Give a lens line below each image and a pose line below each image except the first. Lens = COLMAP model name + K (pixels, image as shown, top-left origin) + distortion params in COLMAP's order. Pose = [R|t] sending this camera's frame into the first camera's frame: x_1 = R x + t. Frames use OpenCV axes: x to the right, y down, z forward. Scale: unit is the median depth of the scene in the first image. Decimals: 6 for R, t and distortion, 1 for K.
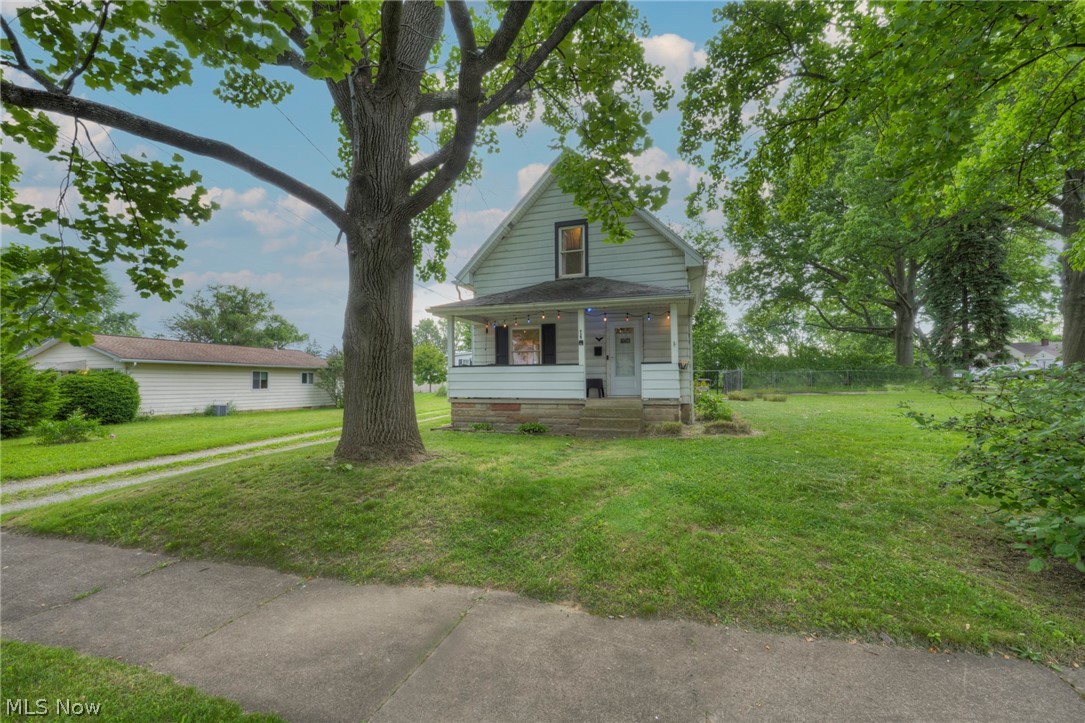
lens RADIAL K [[447.7, 0, 542.5], [0, 447.7, 361.5], [0, 0, 1]] dist [0.011710, -0.000129]
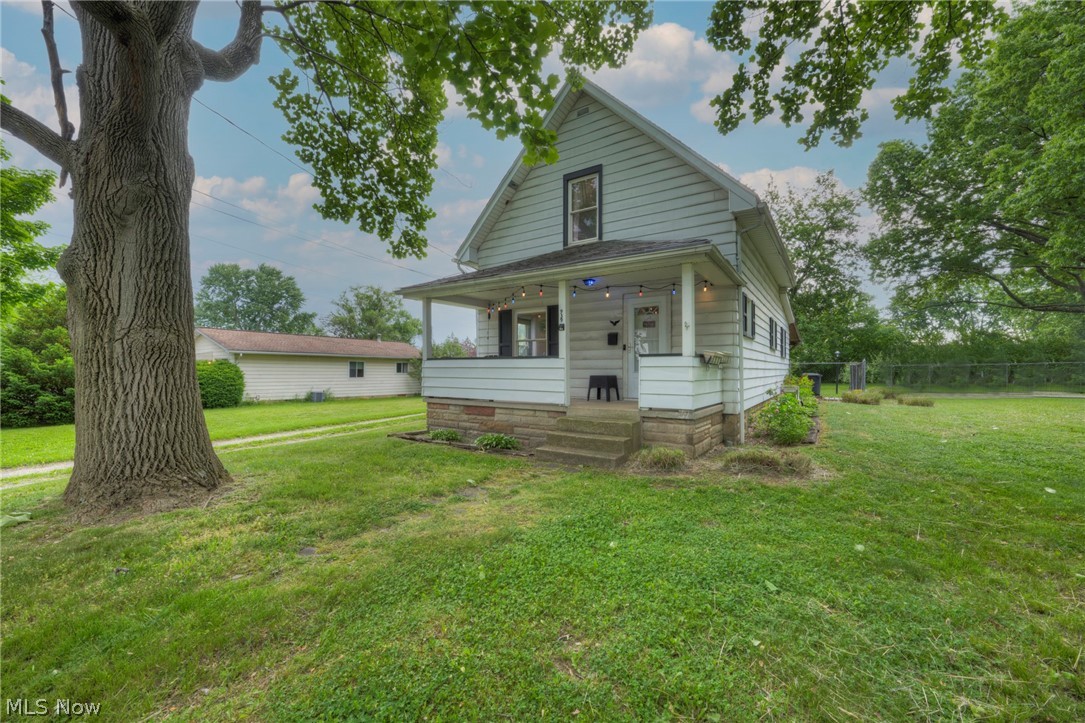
lens RADIAL K [[432.9, 0, 542.5], [0, 432.9, 361.5], [0, 0, 1]] dist [-0.000436, 0.000859]
pose [[0.963319, 0.003898, -0.268331, 0.090139], [0.002268, 0.999741, 0.022663, -0.000845], [0.268349, -0.022440, 0.963060, 0.116148]]
